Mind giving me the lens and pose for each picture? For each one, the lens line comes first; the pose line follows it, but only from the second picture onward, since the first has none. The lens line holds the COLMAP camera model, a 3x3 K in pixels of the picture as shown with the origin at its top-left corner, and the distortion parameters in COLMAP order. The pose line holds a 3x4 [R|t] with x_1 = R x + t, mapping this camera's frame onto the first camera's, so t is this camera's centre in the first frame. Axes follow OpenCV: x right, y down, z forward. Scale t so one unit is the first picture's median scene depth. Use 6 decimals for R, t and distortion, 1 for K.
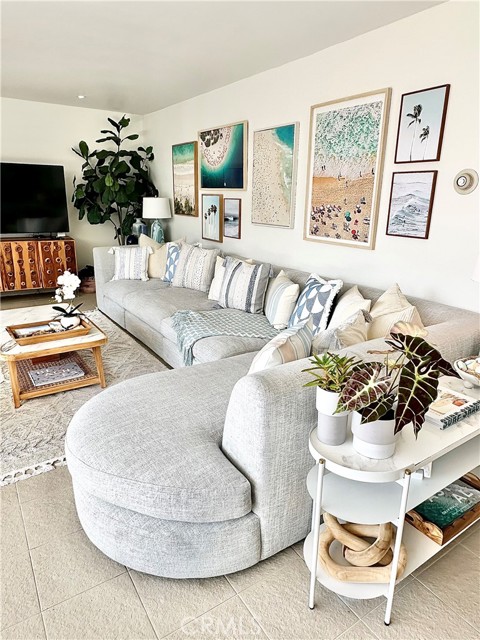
lens RADIAL K [[406.9, 0, 239.3], [0, 406.9, 319.7], [0, 0, 1]] dist [-0.005628, 0.005174]
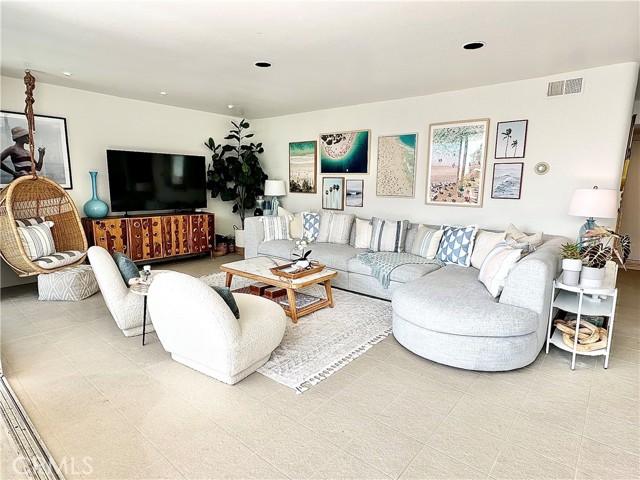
lens RADIAL K [[352.5, 0, 320.2], [0, 352.5, 246.5], [0, 0, 1]] dist [0.000819, -0.000681]
pose [[0.958704, -0.060014, 0.278003, -0.607709], [0.090450, 0.991070, -0.097971, 0.061810], [-0.269641, 0.119071, 0.955571, -0.174010]]
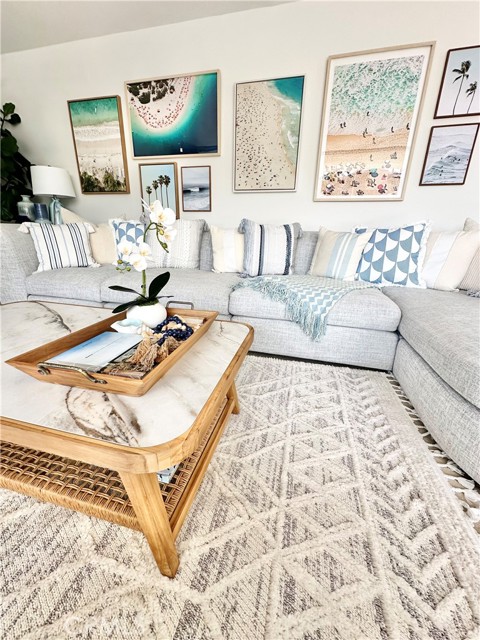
lens RADIAL K [[253.3, 0, 239.5], [0, 253.3, 319.3], [0, 0, 1]] dist [-0.004148, 0.001272]
pose [[0.749706, -0.210878, 0.627273, -0.457357], [0.184068, 0.976915, 0.108427, -0.001789], [-0.635657, 0.034172, 0.771215, 0.610927]]
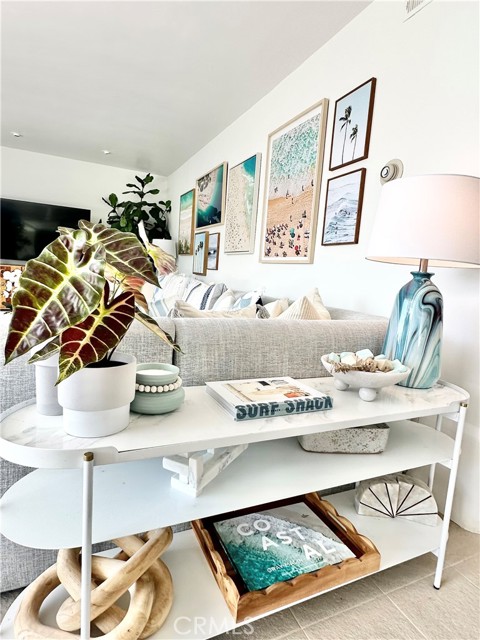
lens RADIAL K [[352.5, 0, 237.9], [0, 352.5, 317.2], [0, 0, 1]] dist [0.000819, -0.000681]
pose [[0.986740, 0.074345, -0.144281, 0.235984], [-0.098656, 0.980593, -0.169427, 0.084166], [0.128885, 0.181414, 0.974924, 0.173240]]
